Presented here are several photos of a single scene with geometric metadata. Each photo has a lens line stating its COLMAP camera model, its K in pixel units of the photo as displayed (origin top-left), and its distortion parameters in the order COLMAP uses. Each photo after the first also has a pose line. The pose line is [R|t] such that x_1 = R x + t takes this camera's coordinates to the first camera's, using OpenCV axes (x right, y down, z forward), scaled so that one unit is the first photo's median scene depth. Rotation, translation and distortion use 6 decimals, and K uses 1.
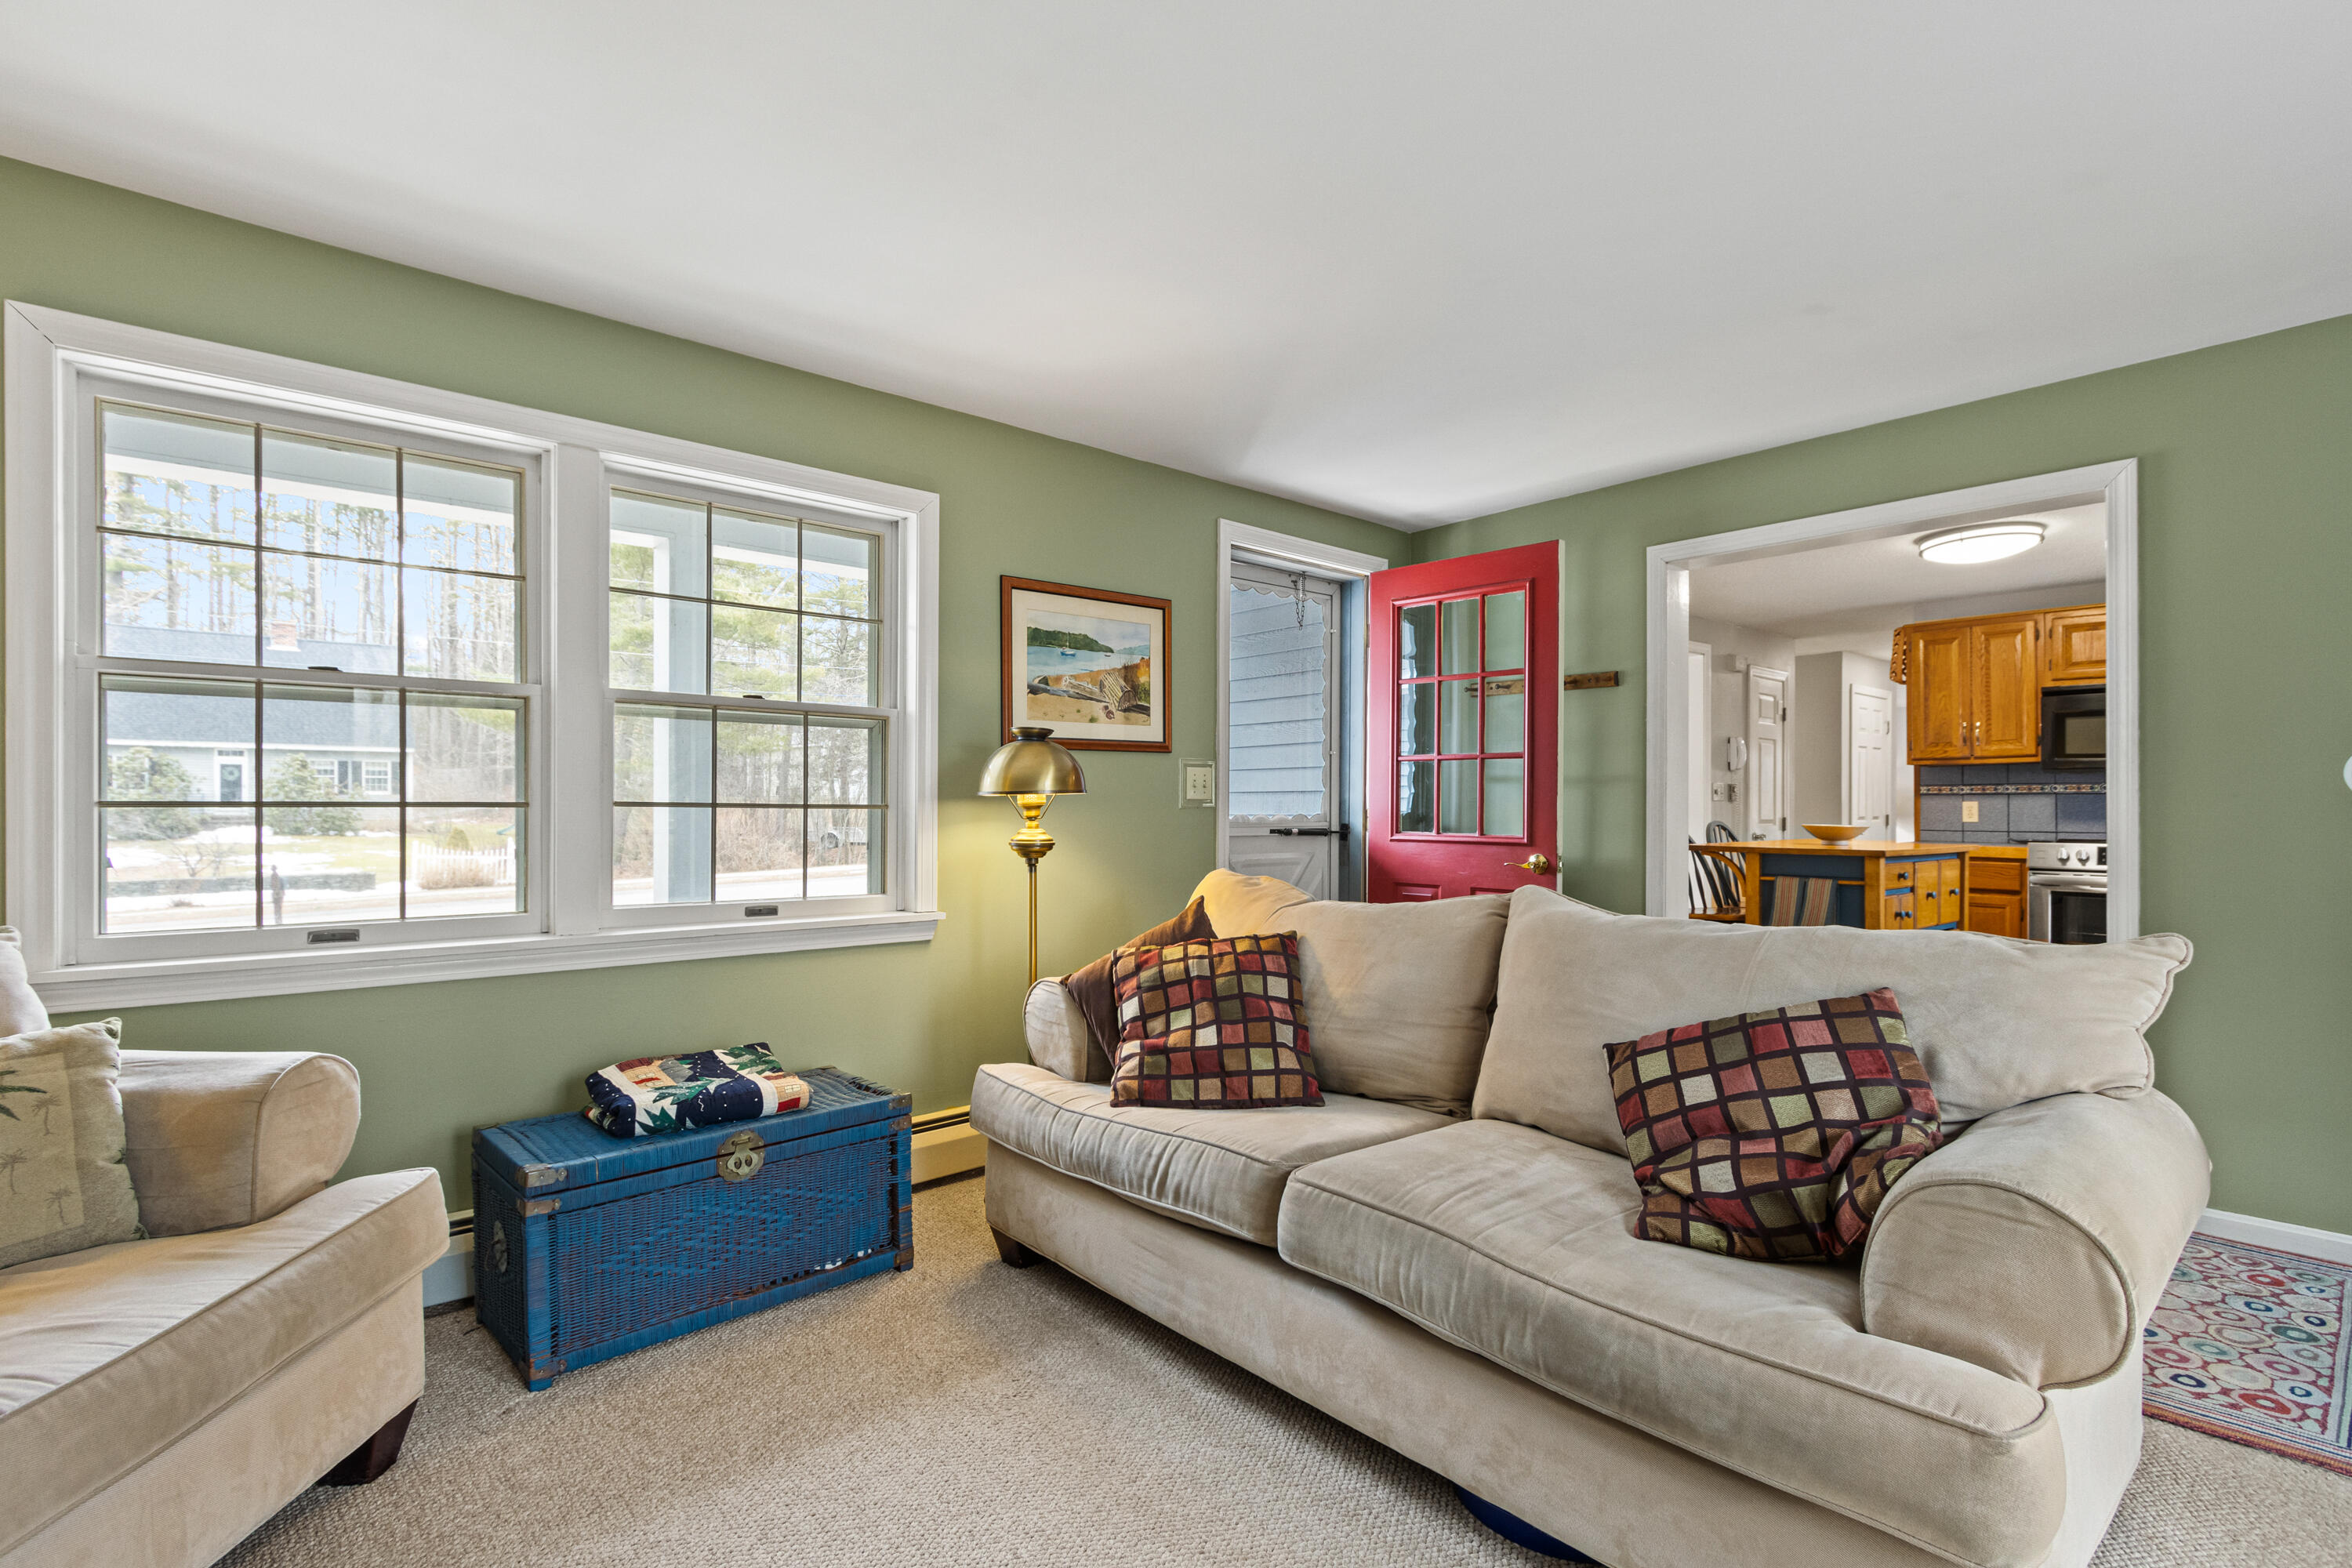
lens RADIAL K [[1106.1, 0, 1171.1], [0, 1106.1, 806.9], [0, 0, 1]] dist [0.003531, -0.000042]
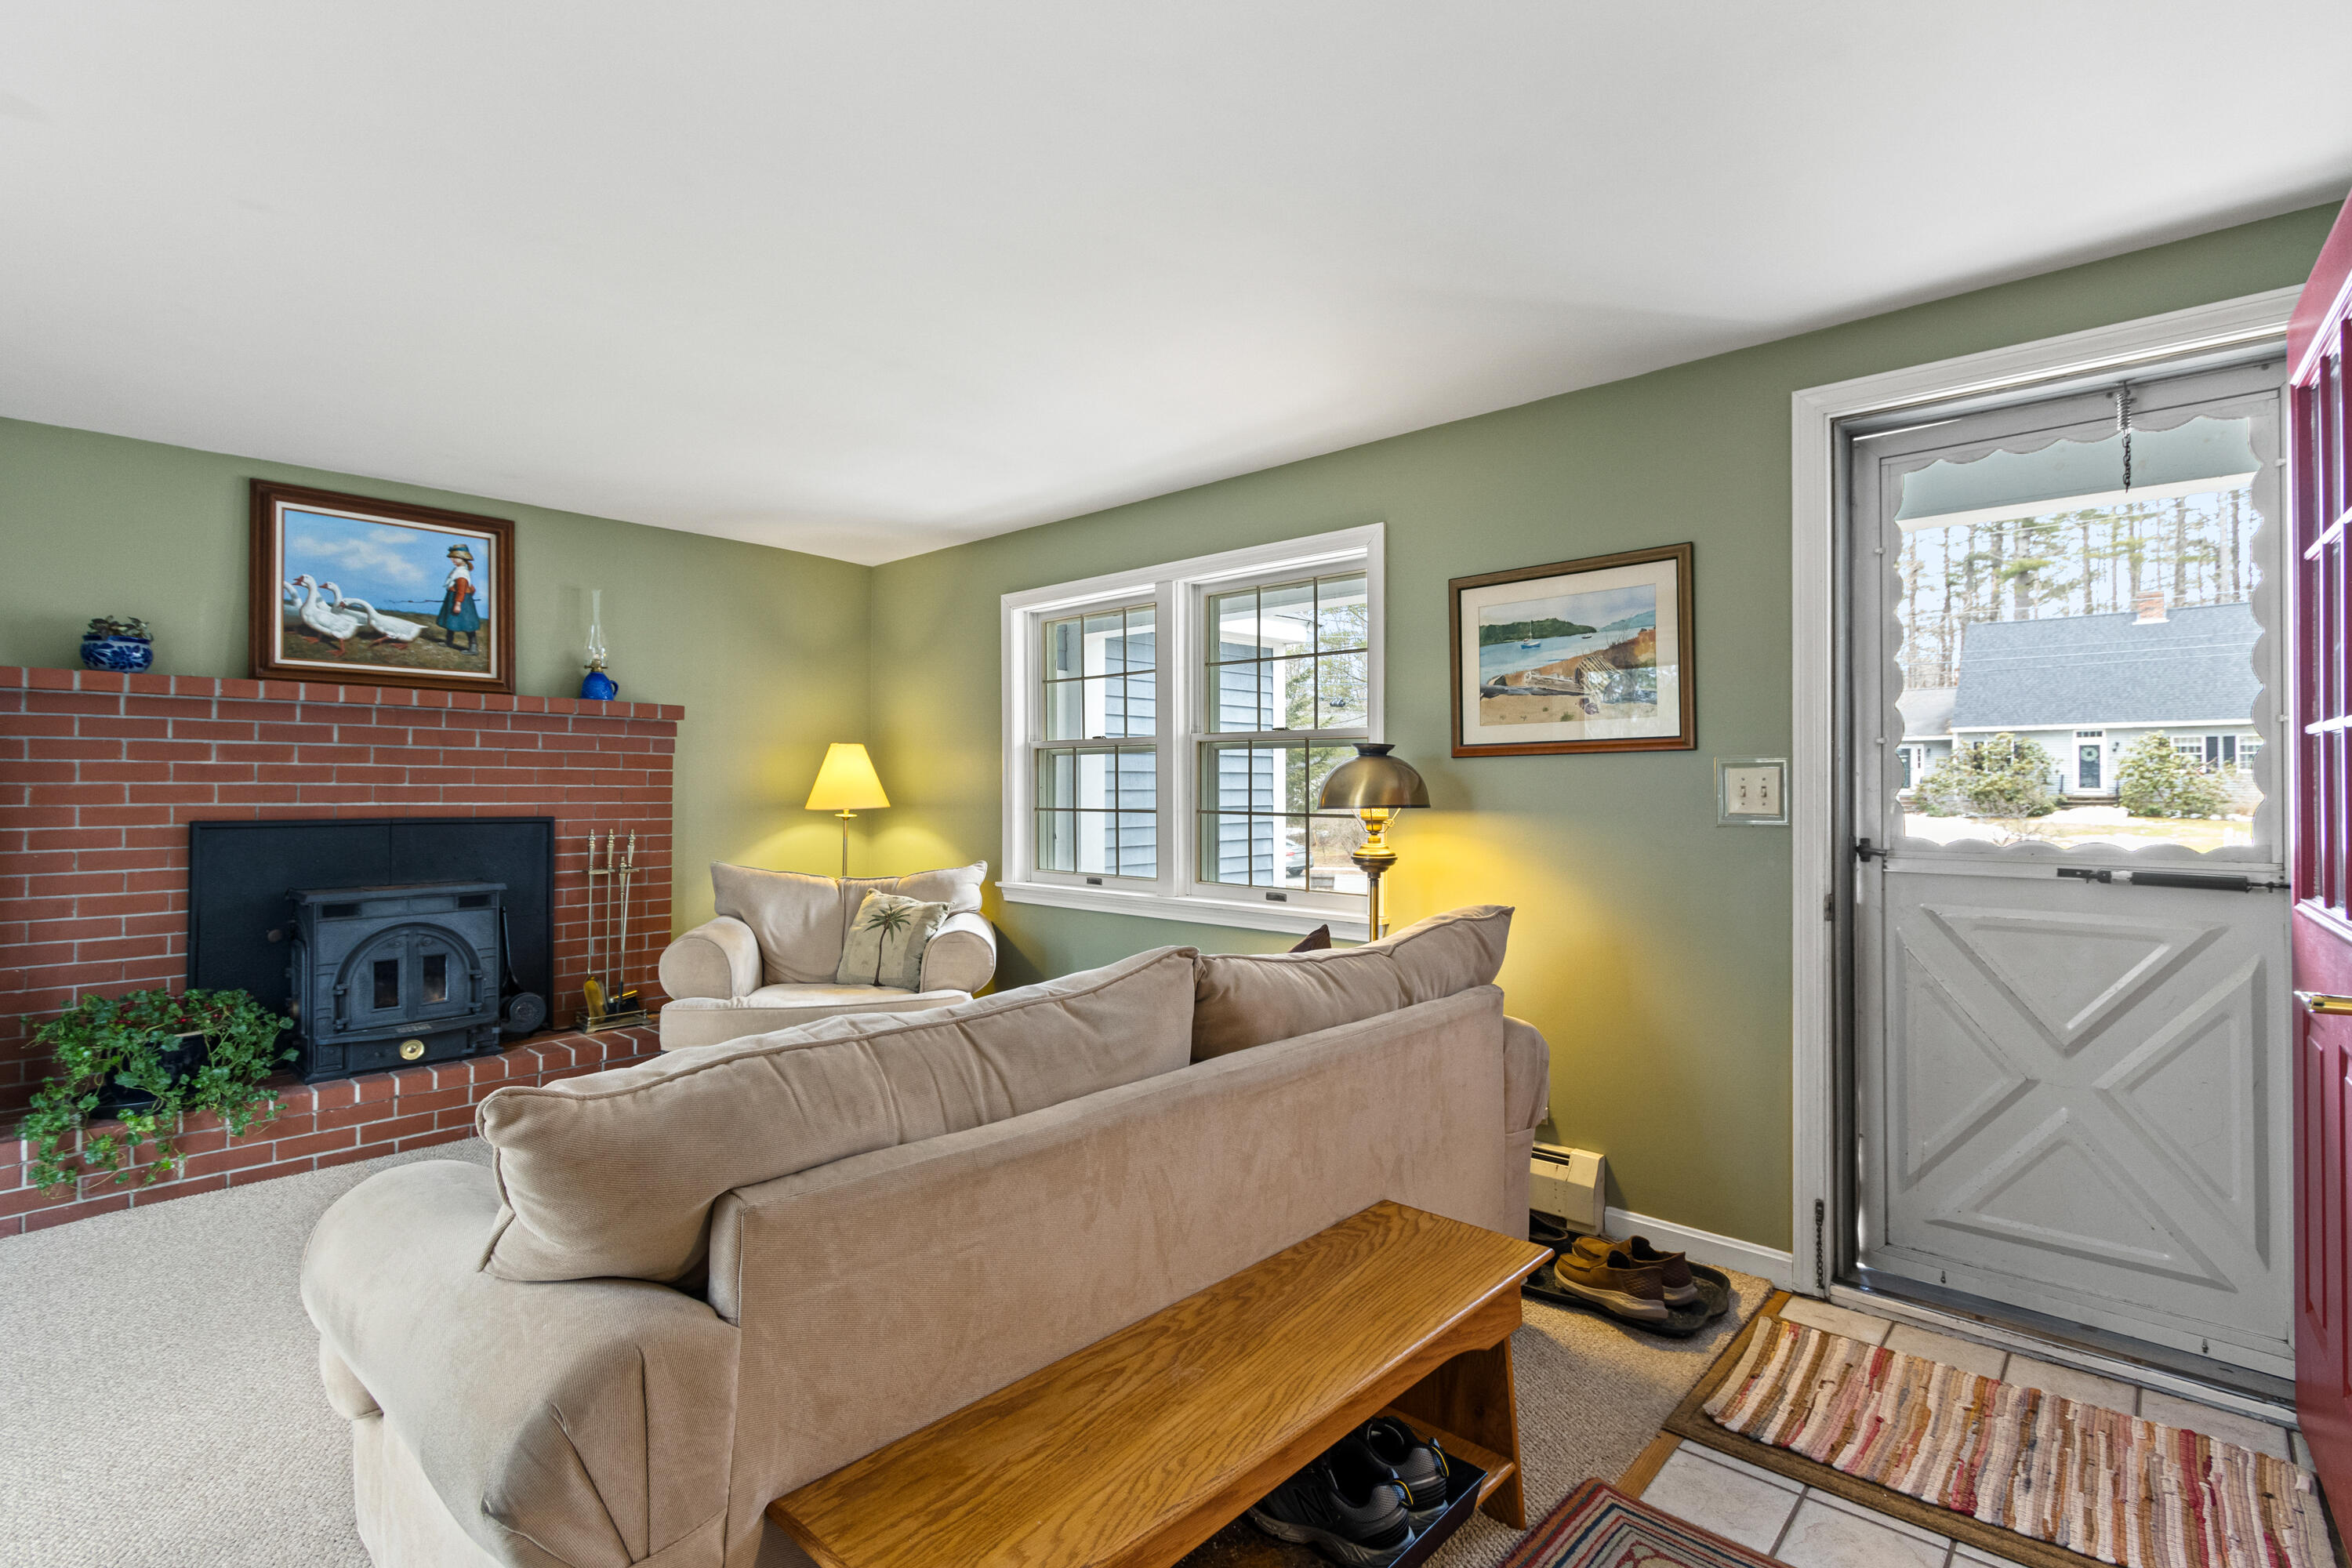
lens RADIAL K [[1106.1, 0, 1157.1], [0, 1106.1, 780.1], [0, 0, 1]] dist [0.003531, -0.000042]
pose [[0.103300, -0.007316, -0.994623, 0.851919], [0.003177, 0.999970, -0.007026, -0.030692], [0.994645, -0.002435, 0.103320, 0.702982]]
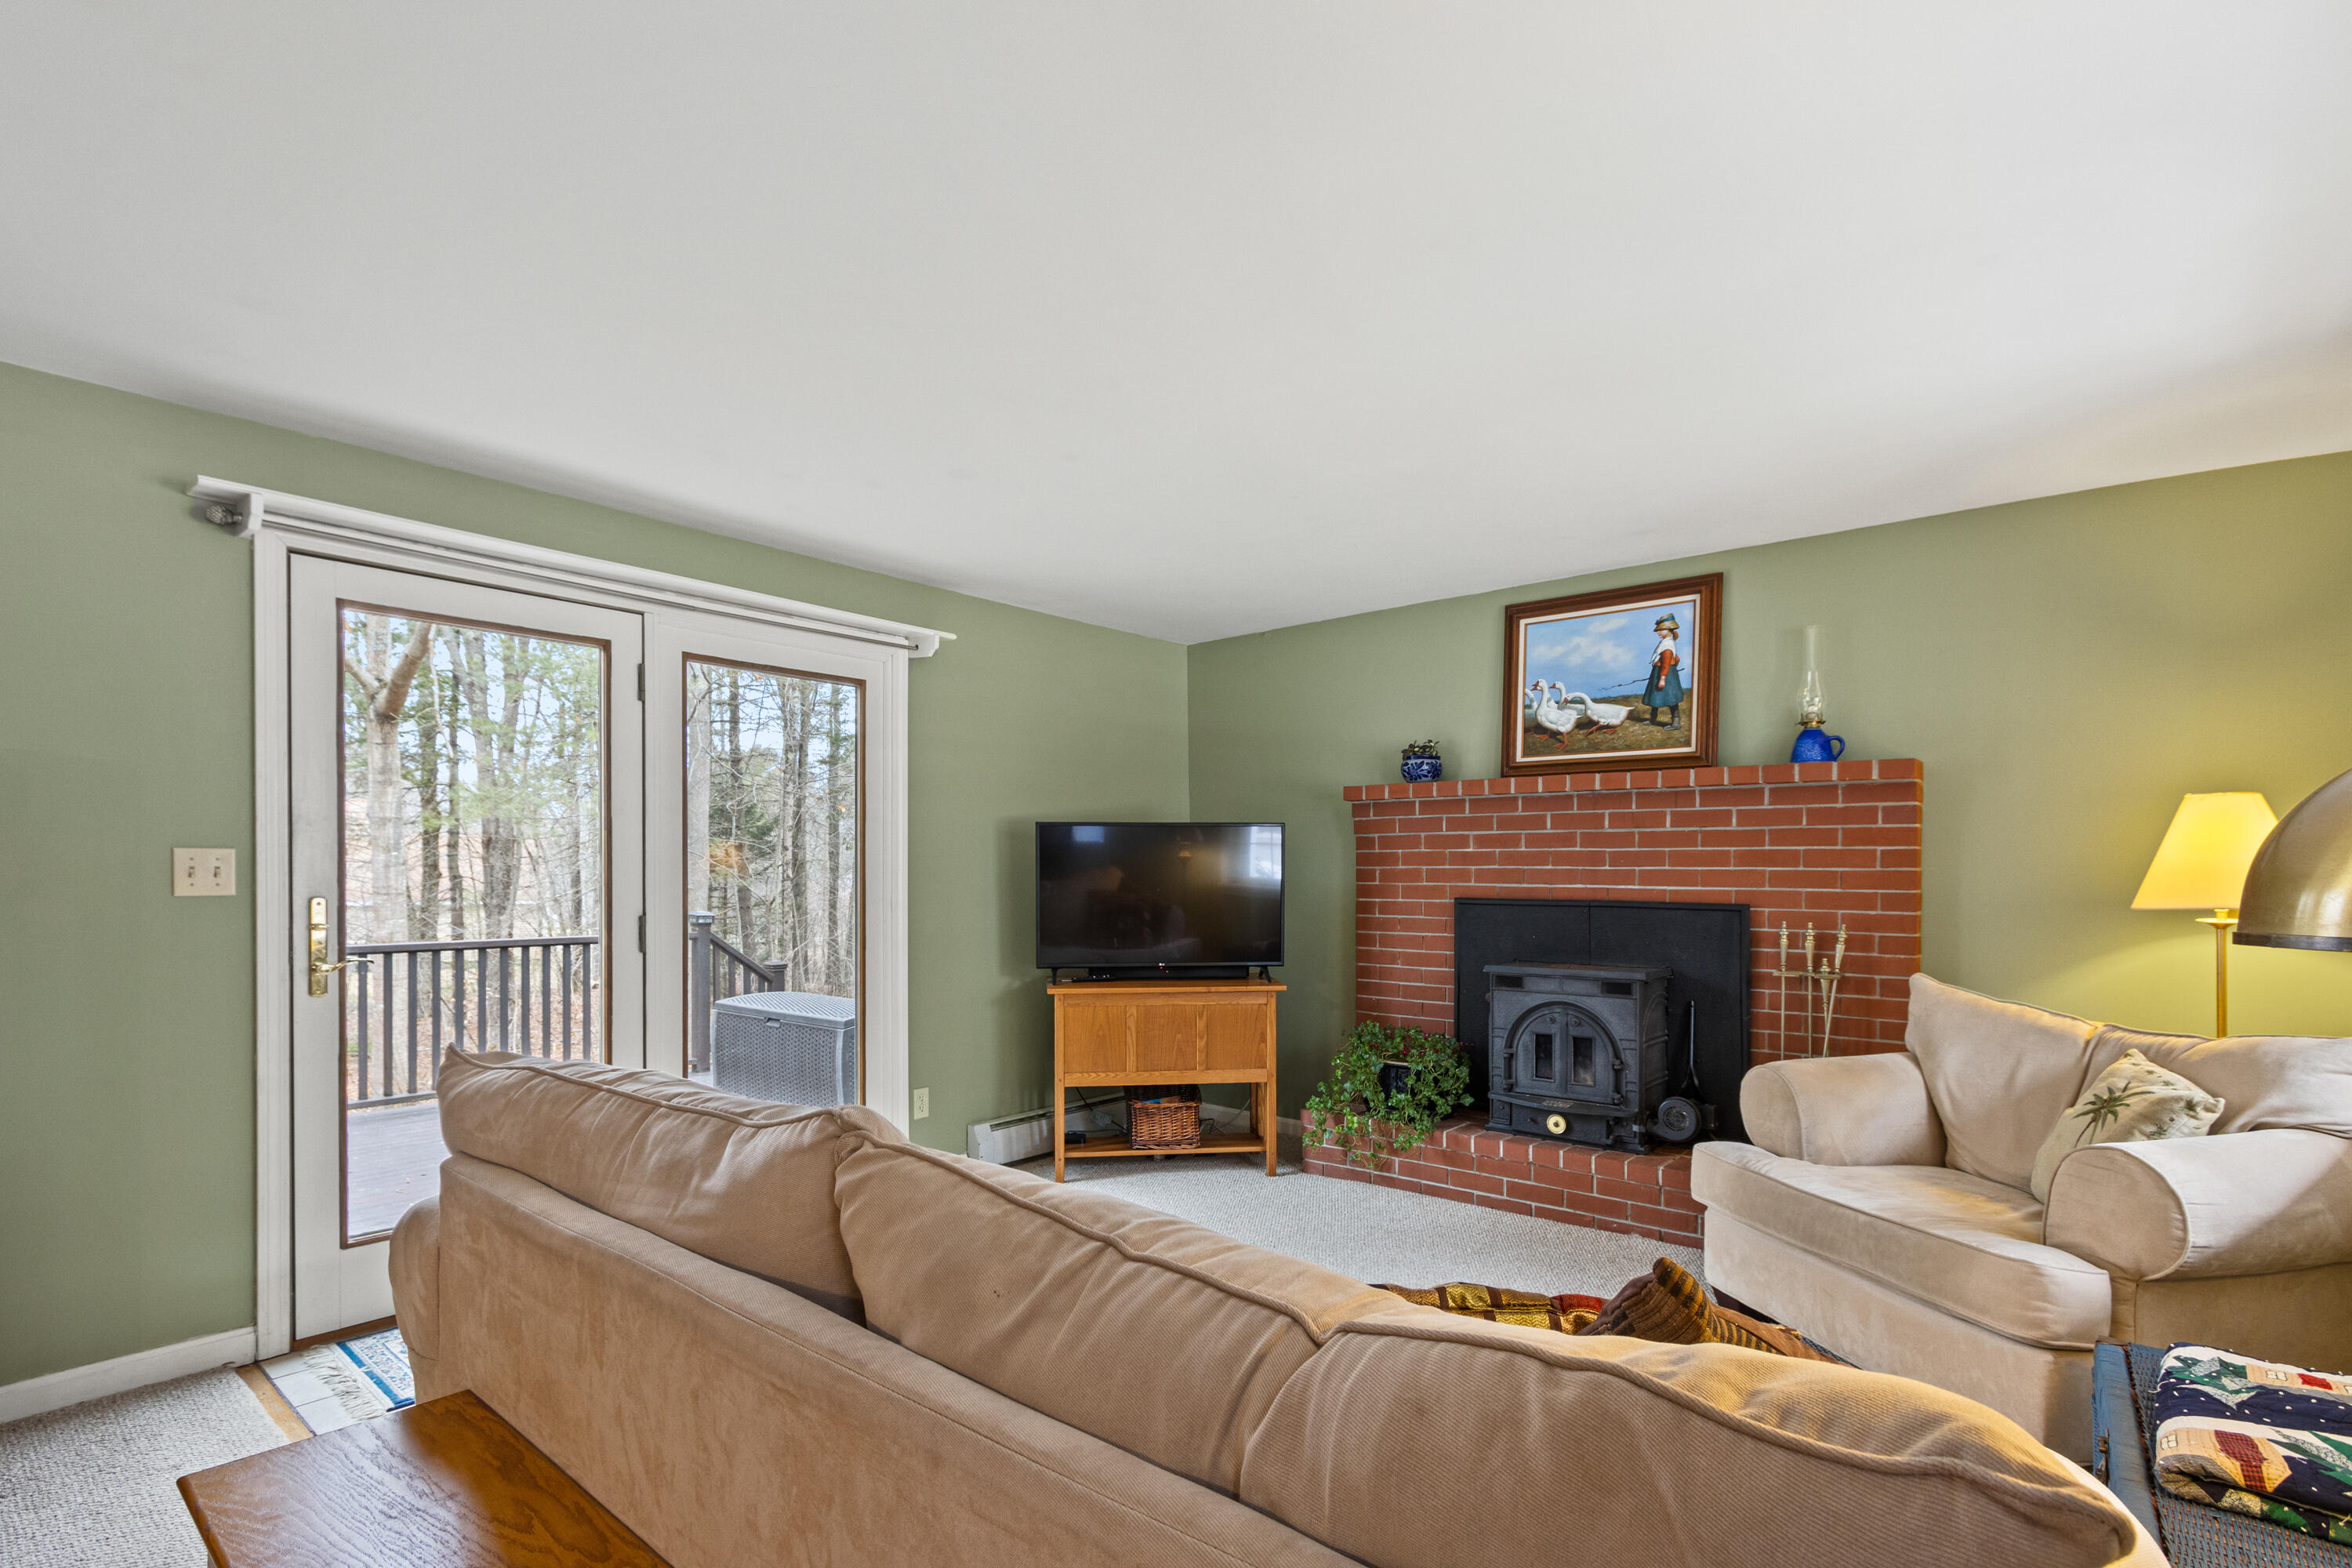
lens RADIAL K [[1106.1, 0, 1175.8], [0, 1106.1, 888.7], [0, 0, 1]] dist [0.003531, -0.000042]
pose [[-0.985797, 0.000435, -0.167941, 0.200906], [-0.001686, 0.999921, 0.012489, -0.027840], [0.167933, 0.012595, -0.985718, 1.170039]]
